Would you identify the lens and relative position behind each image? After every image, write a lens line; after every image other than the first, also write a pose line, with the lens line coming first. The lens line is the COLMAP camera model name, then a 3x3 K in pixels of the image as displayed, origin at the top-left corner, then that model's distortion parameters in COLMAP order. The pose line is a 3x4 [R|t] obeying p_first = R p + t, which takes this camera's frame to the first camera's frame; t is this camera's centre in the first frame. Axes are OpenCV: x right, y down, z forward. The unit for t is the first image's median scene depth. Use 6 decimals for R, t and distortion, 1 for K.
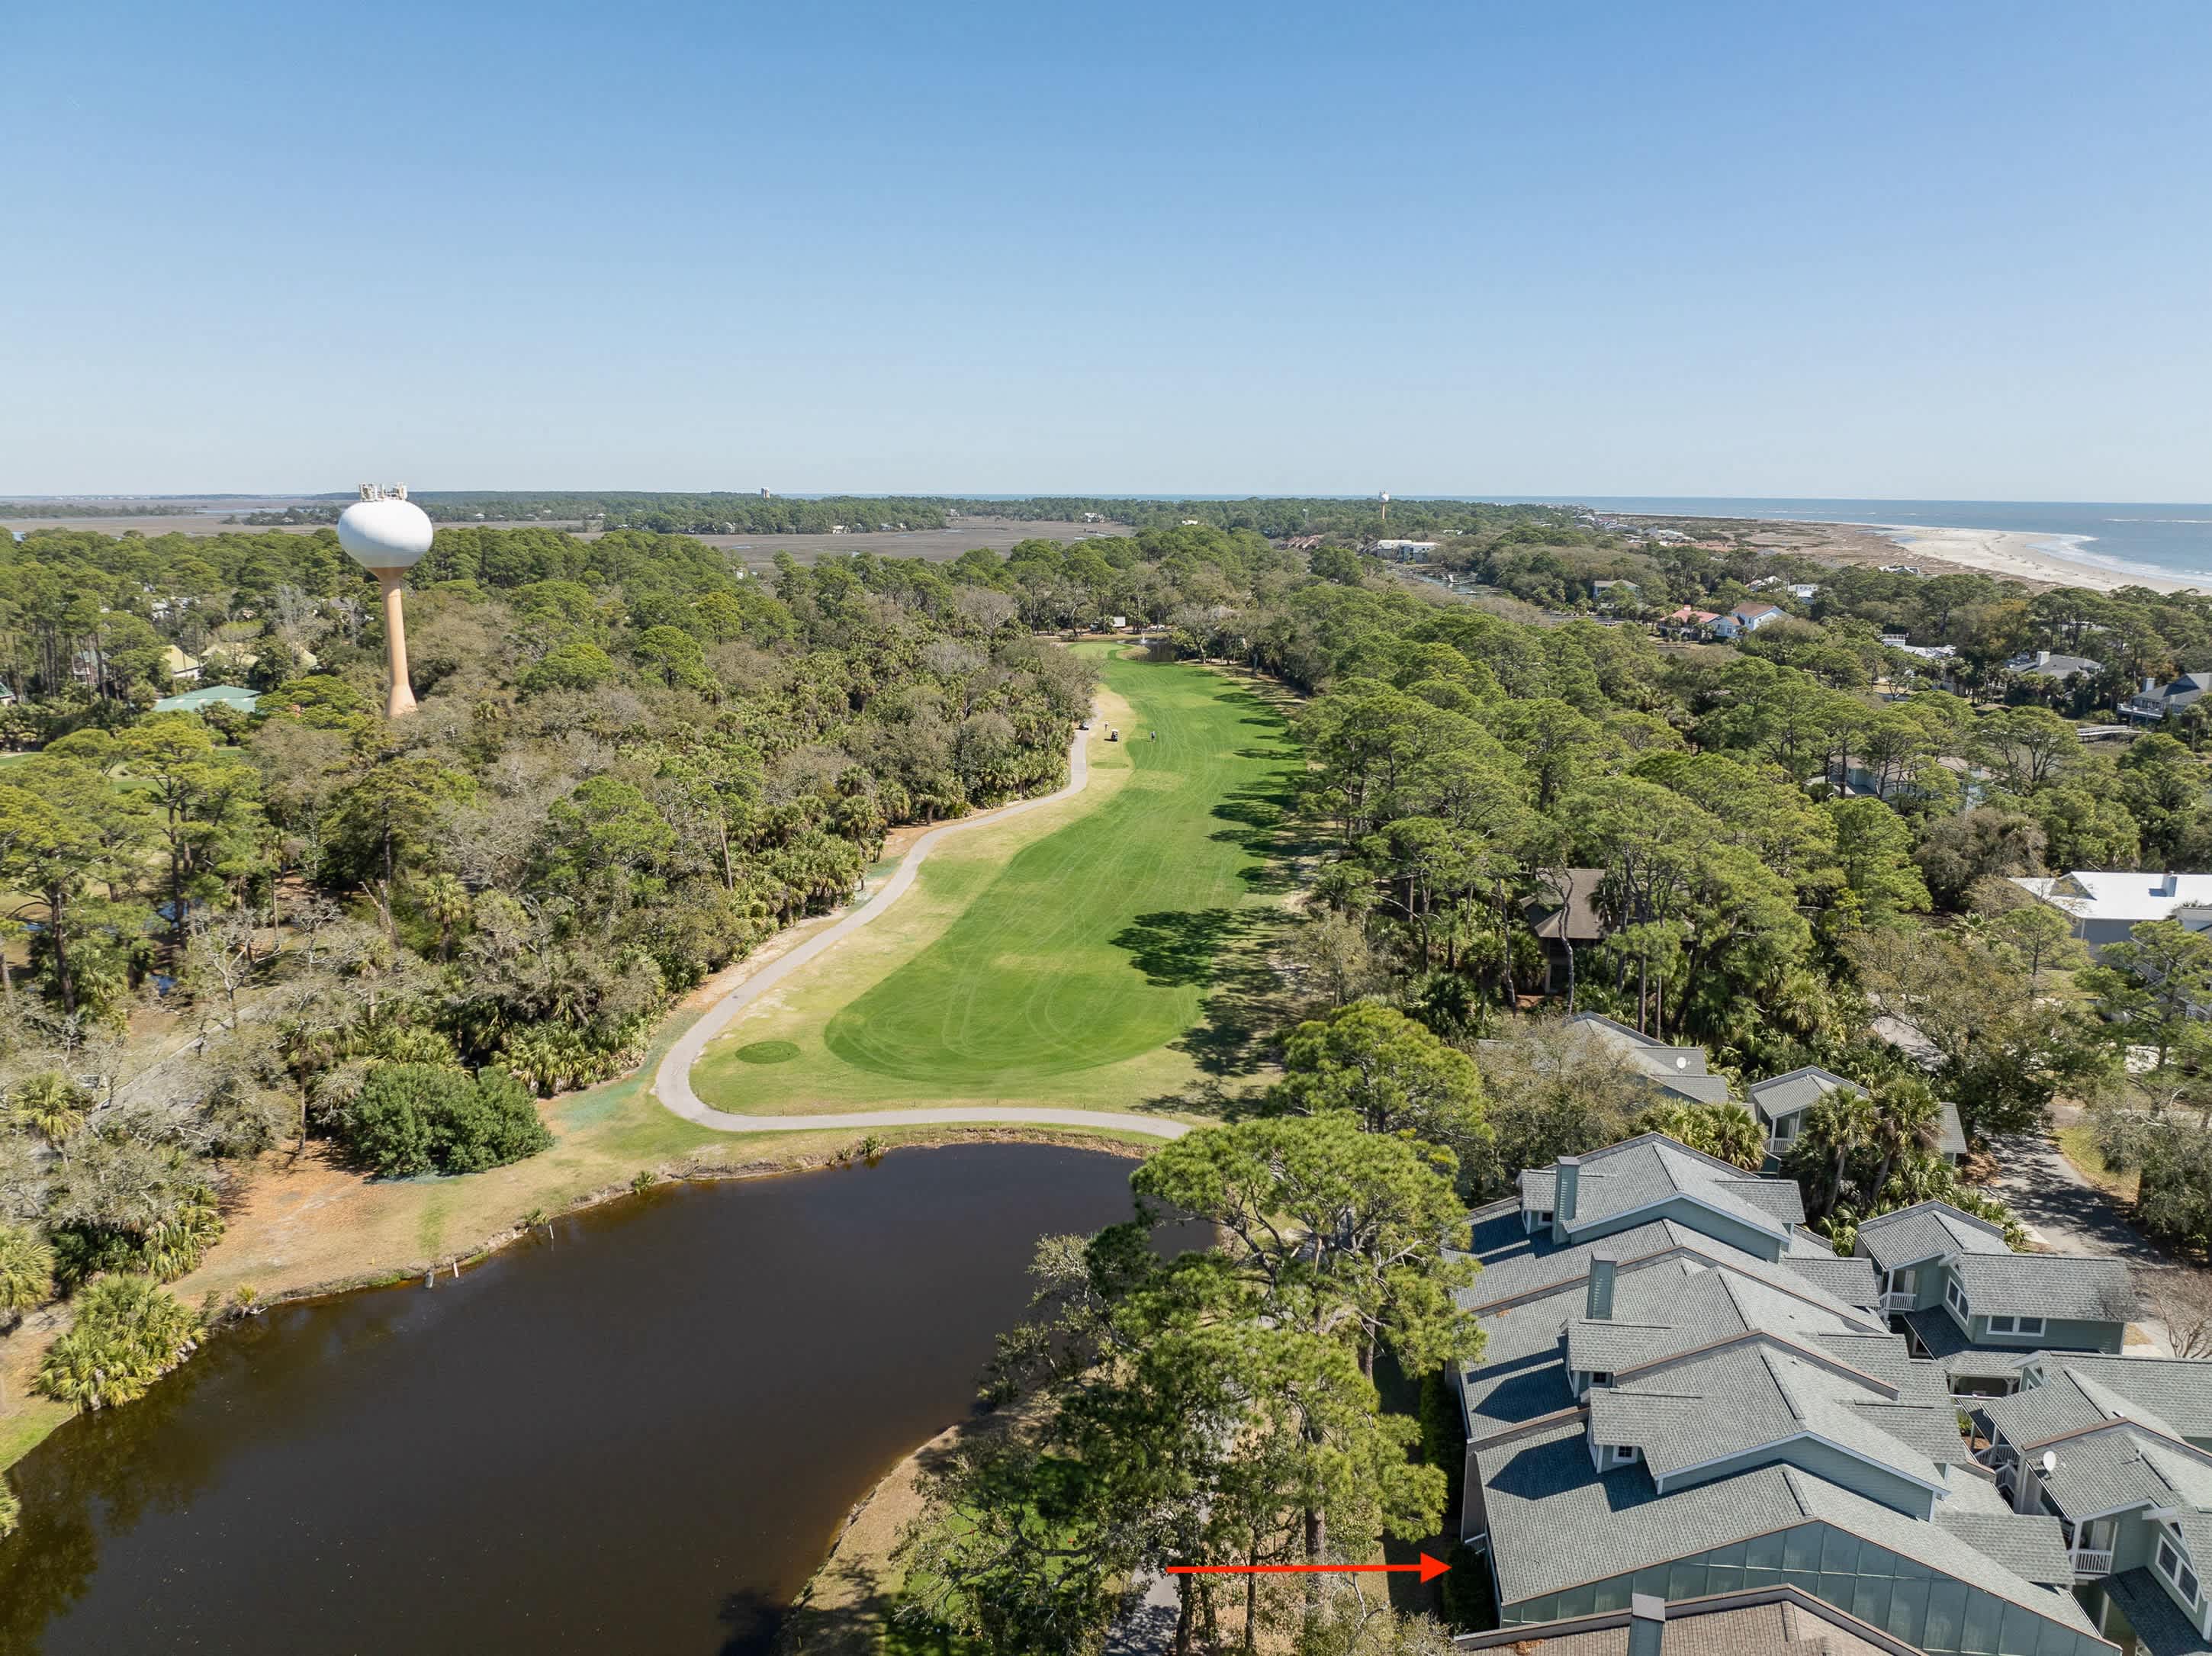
lens RADIAL K [[1573.1, 0, 1116.1], [0, 1573.1, 826.6], [0, 0, 1]] dist [-0.029486, -0.010500]
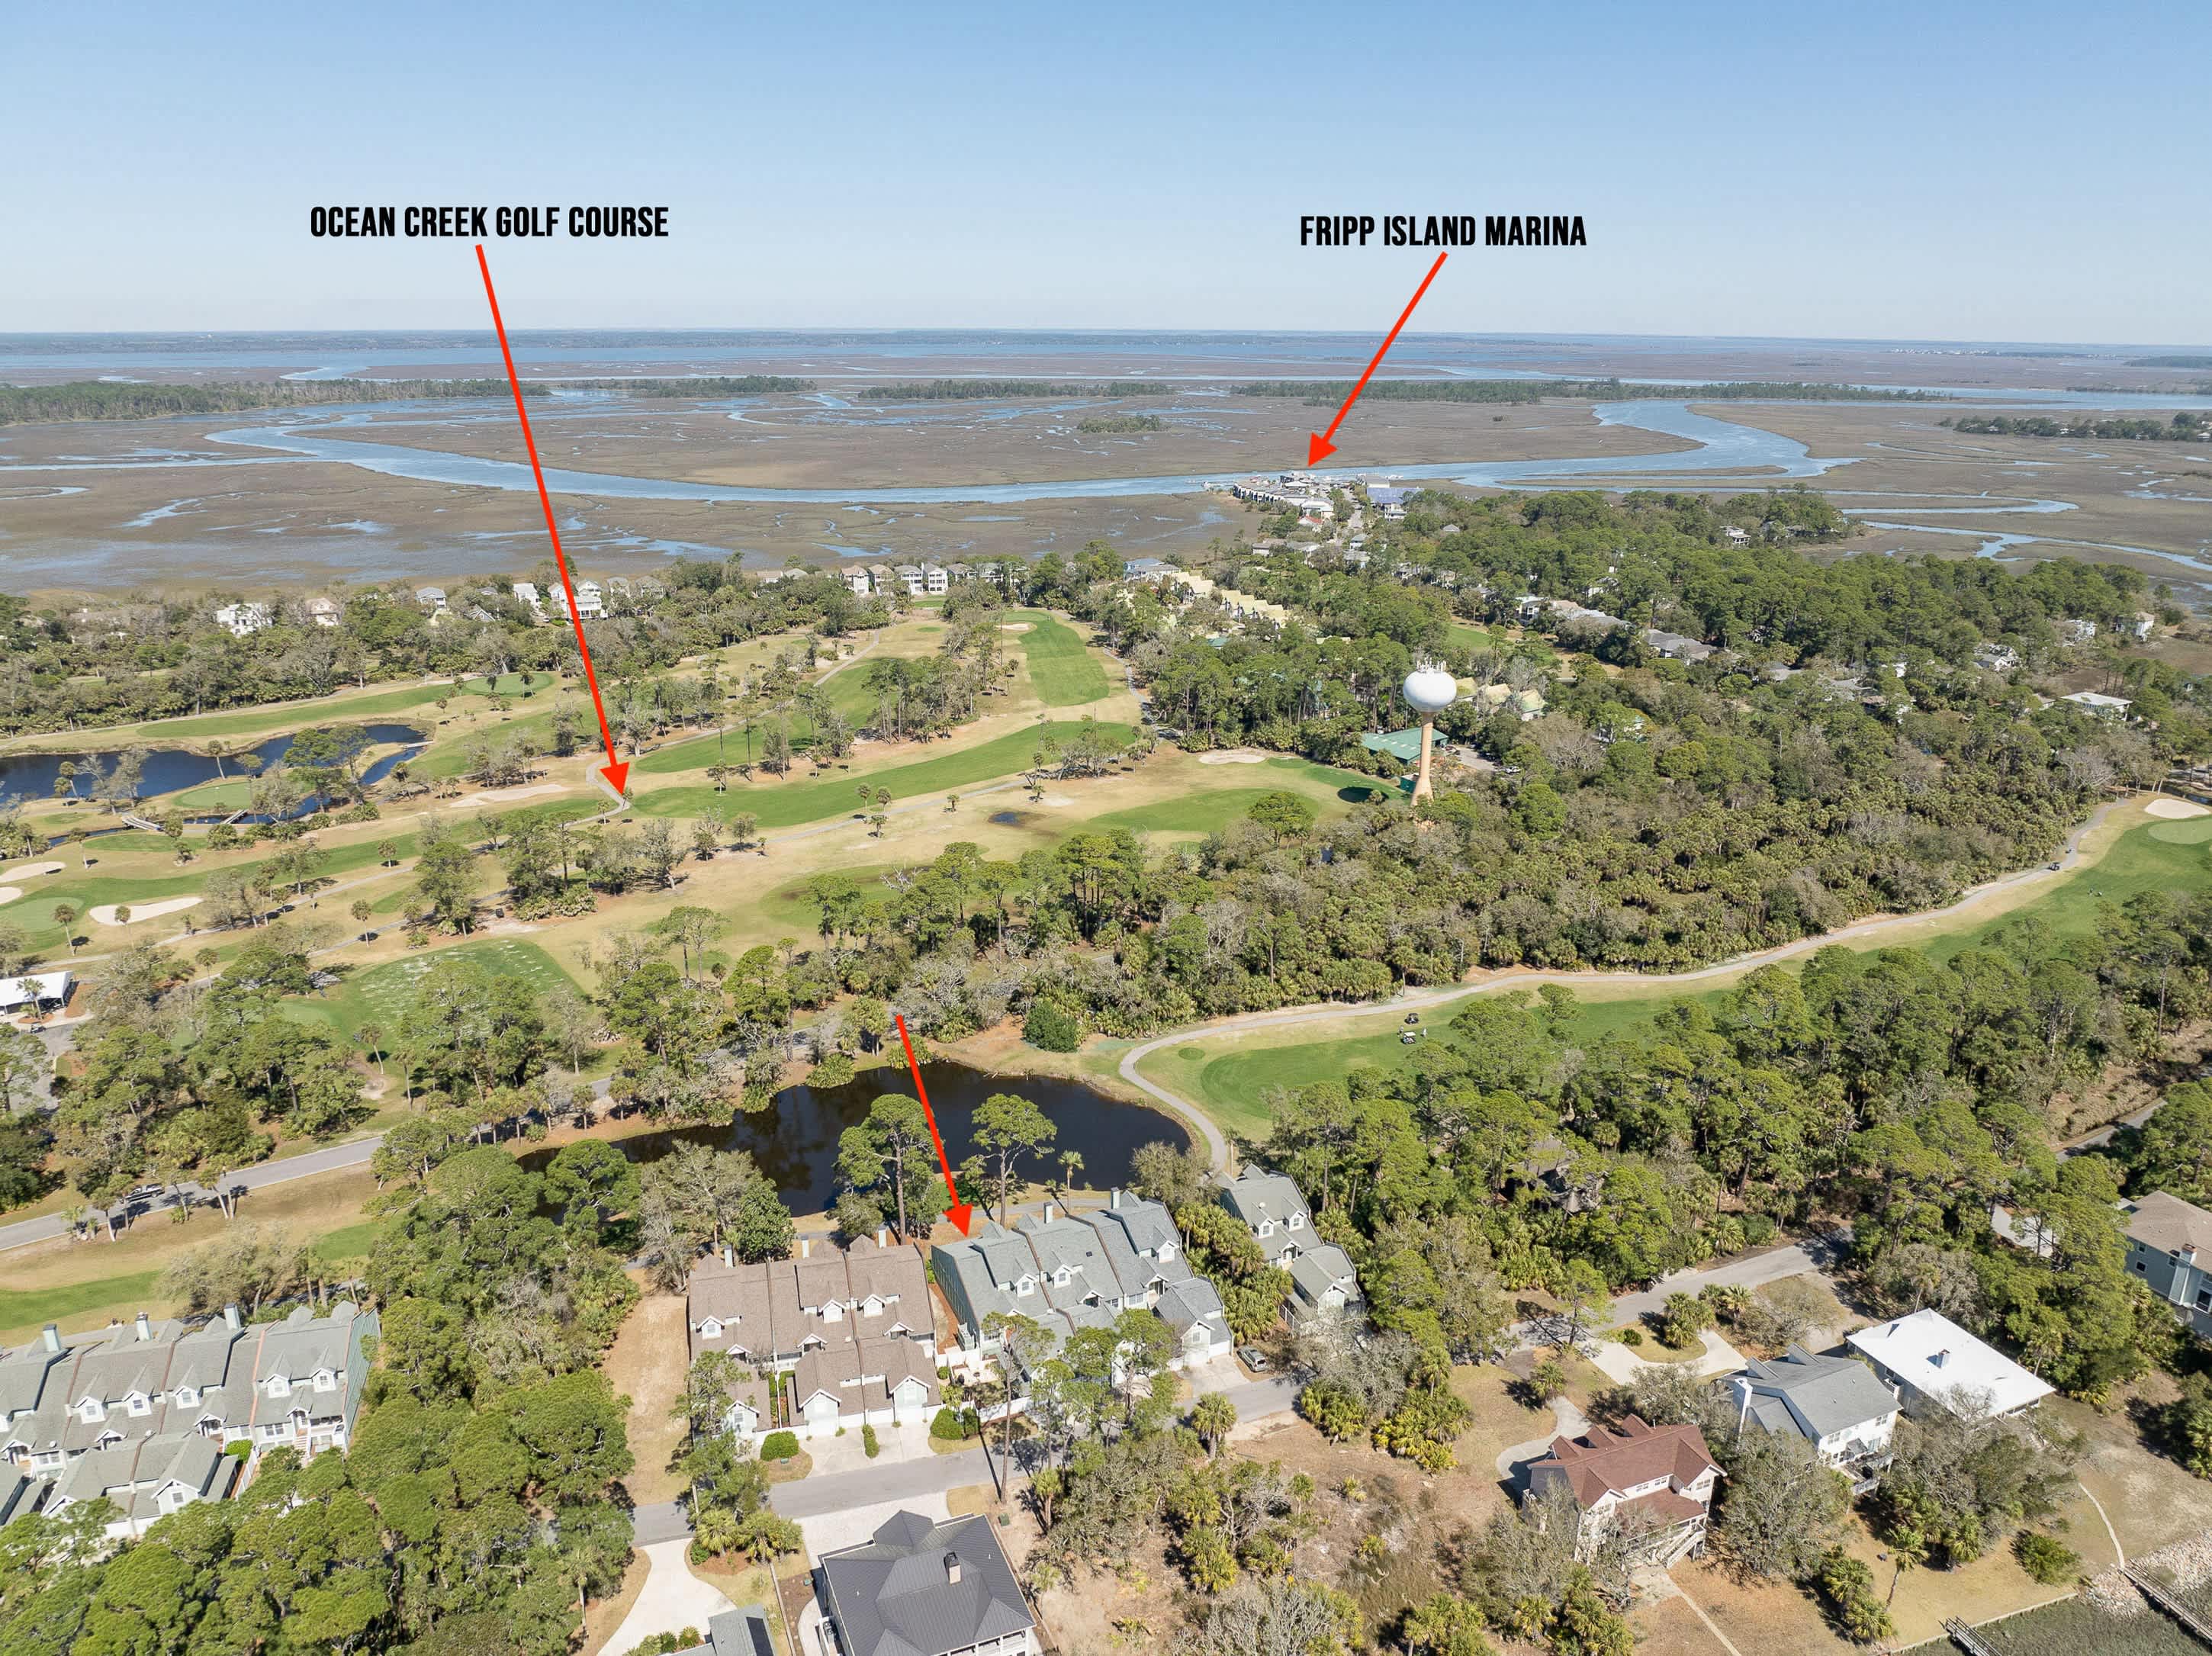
lens RADIAL K [[1573.1, 0, 1116.1], [0, 1573.1, 826.6], [0, 0, 1]] dist [-0.029486, -0.010500]
pose [[0.500977, 0.267552, -0.823066, 1.300233], [-0.188137, 0.961940, 0.198181, -0.520208], [0.844764, 0.055565, 0.532247, -0.286680]]
